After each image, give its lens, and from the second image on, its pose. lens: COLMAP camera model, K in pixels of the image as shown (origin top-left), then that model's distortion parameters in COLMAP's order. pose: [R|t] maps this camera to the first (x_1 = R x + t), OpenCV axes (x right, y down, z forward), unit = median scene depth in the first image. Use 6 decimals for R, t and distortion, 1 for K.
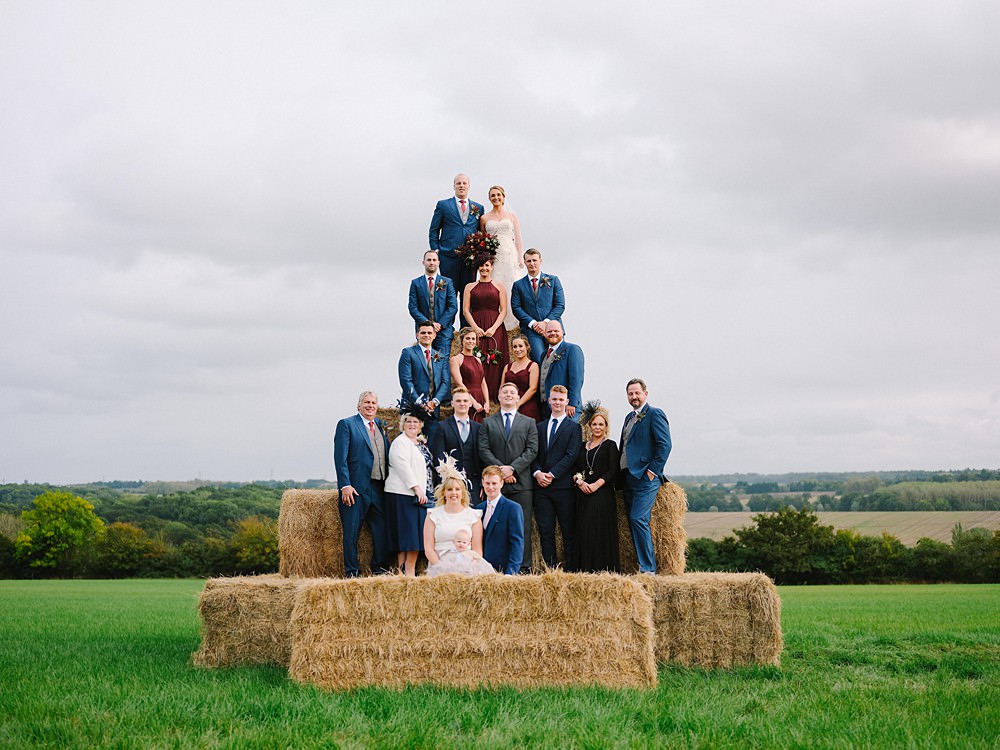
lens RADIAL K [[1445.4, 0, 500.0], [0, 1445.4, 375.0], [0, 0, 1]] dist [-0.008125, -0.025795]
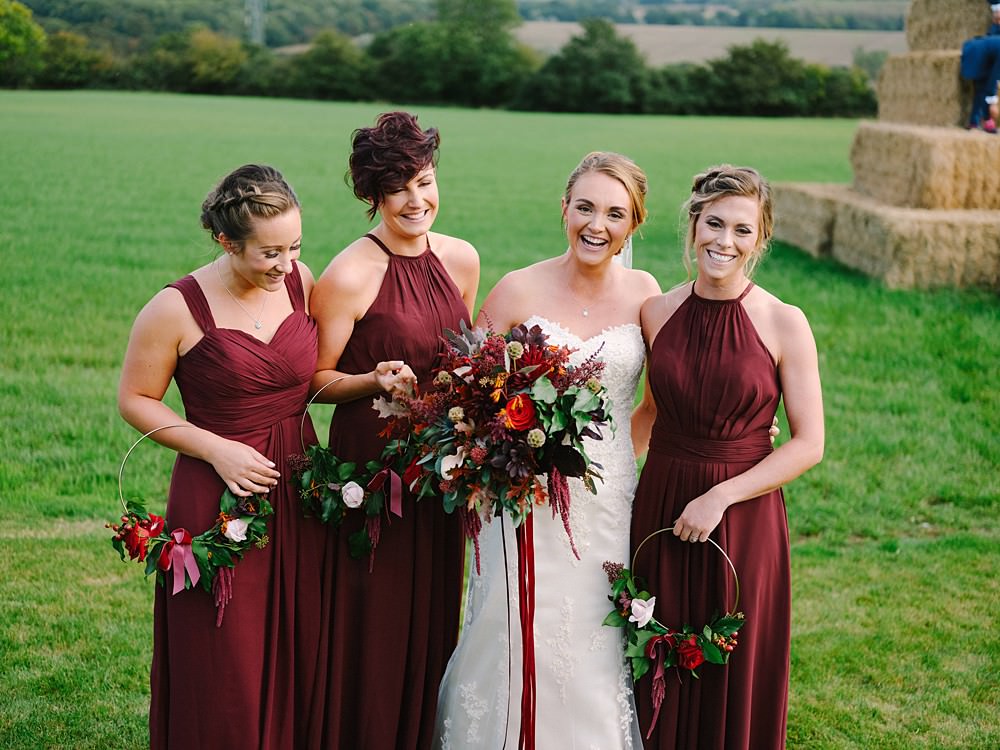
lens RADIAL K [[1469.2, 0, 500.0], [0, 1469.2, 375.0], [0, 0, 1]] dist [-0.012784, 0.054076]
pose [[0.995938, 0.008523, 0.089636, -0.070813], [-0.037441, 0.944561, 0.326195, -0.012998], [-0.081886, -0.328226, 0.941043, -0.017361]]
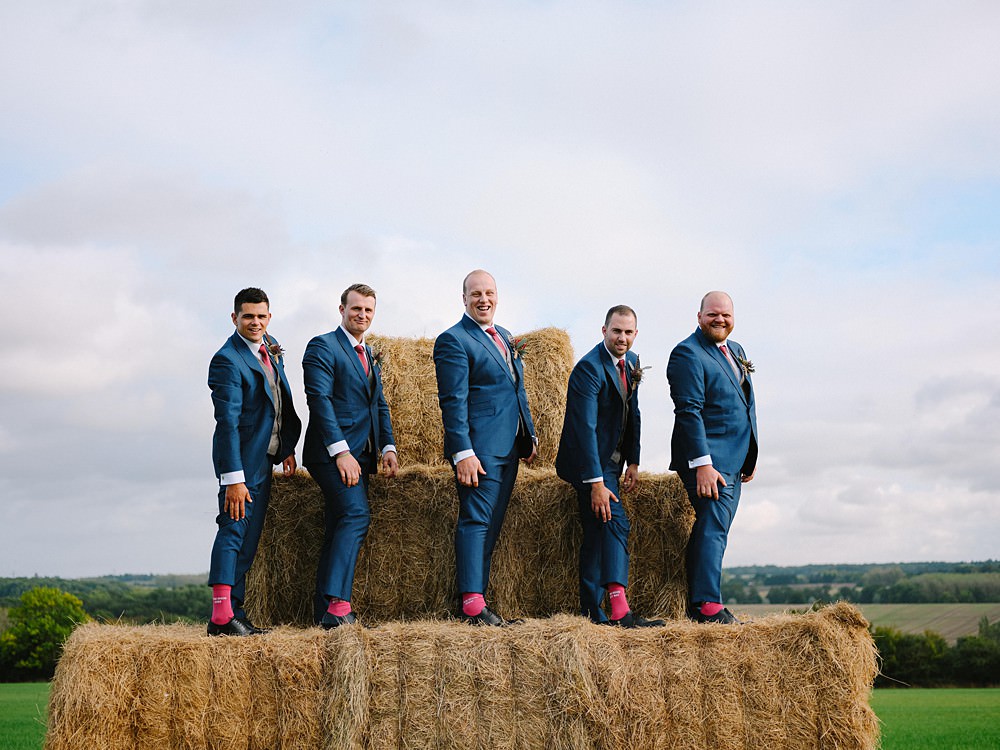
lens RADIAL K [[1445.4, 0, 500.0], [0, 1445.4, 375.0], [0, 0, 1]] dist [-0.008125, -0.025795]
pose [[0.999948, -0.003371, -0.009657, 0.000751], [0.002757, 0.998016, -0.062897, 0.002787], [0.009849, 0.062867, 0.997973, 0.059616]]
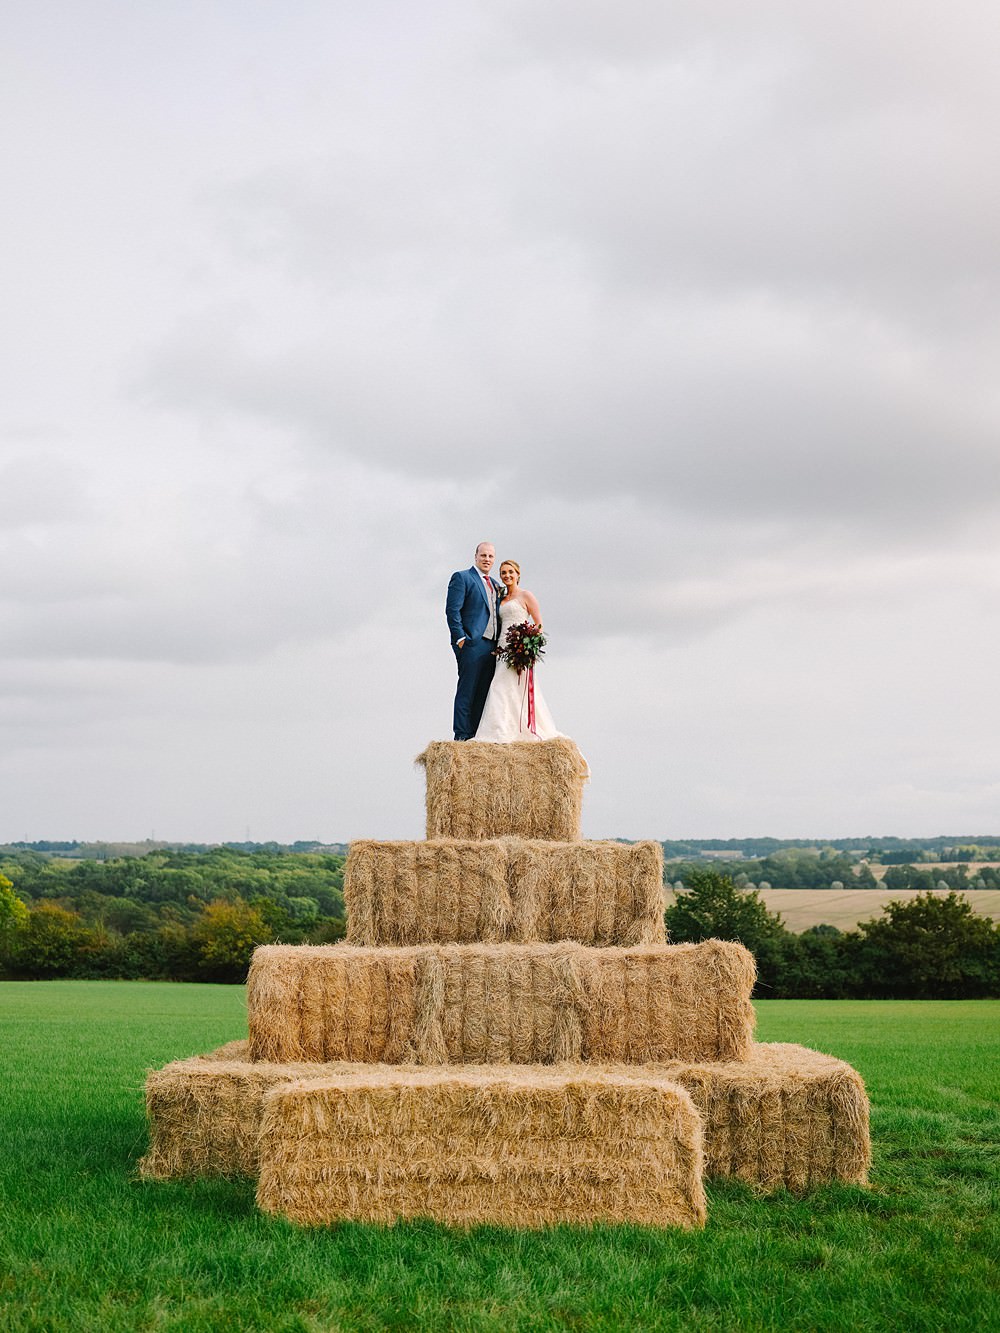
lens RADIAL K [[1926.7, 0, 500.0], [0, 1926.7, 666.5], [0, 0, 1]] dist [-0.008125, -0.025795]
pose [[0.999619, 0.004355, -0.027272, 0.001913], [-0.004854, 0.999822, -0.018253, -0.007105], [0.027187, 0.018378, 0.999461, -0.008606]]
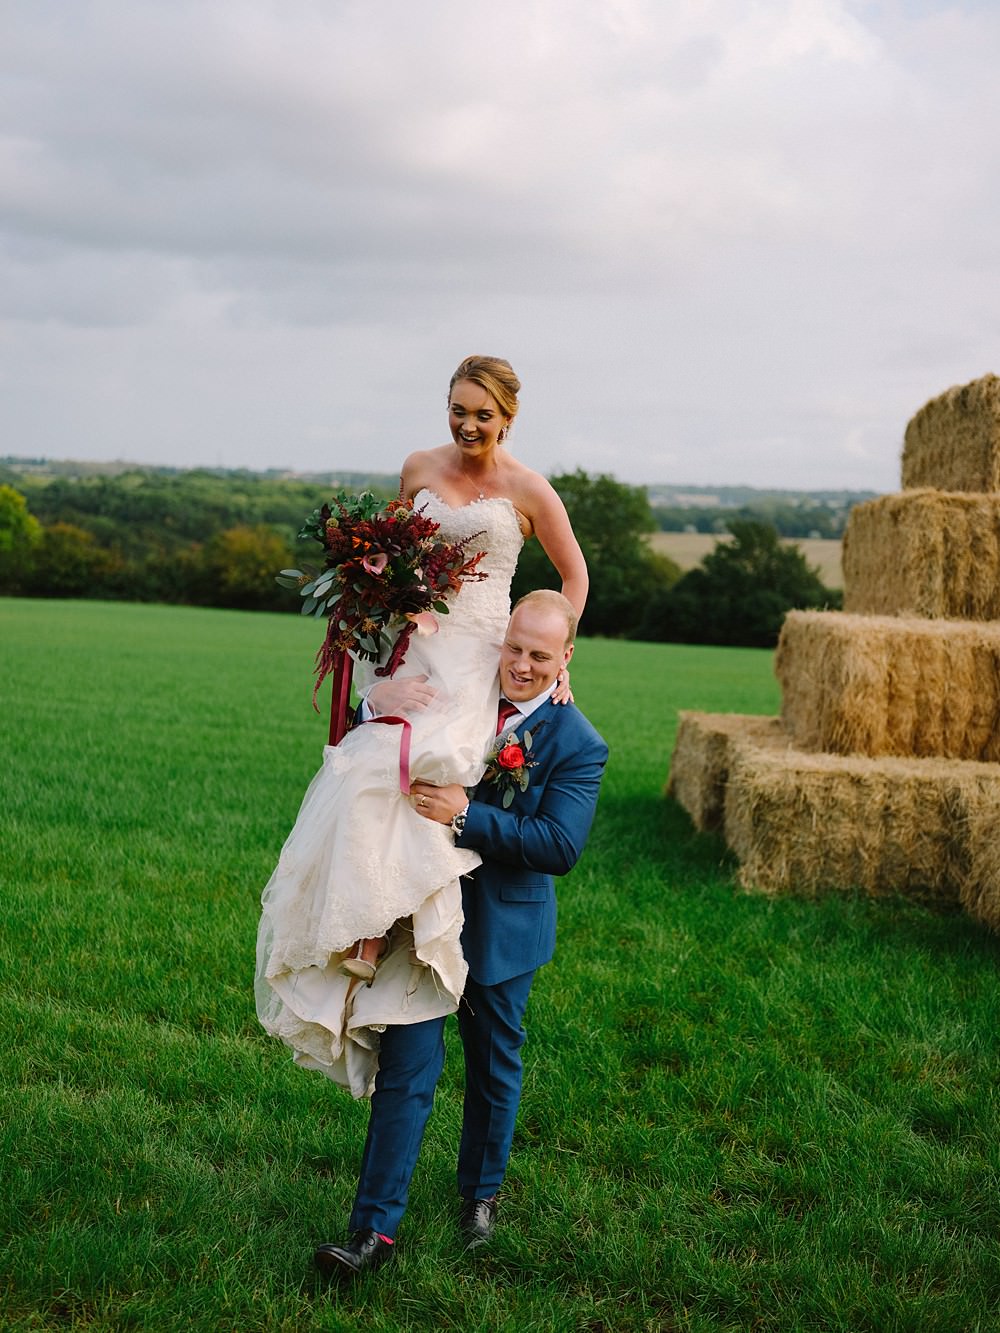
lens RADIAL K [[1935.5, 0, 500.0], [0, 1935.5, 666.5], [0, 0, 1]] dist [0.006457, 0.002276]
pose [[0.998654, 0.051624, -0.004955, -0.035542], [-0.050057, 0.984478, 0.168217, -0.004985], [0.013563, -0.167743, 0.985738, 0.014002]]
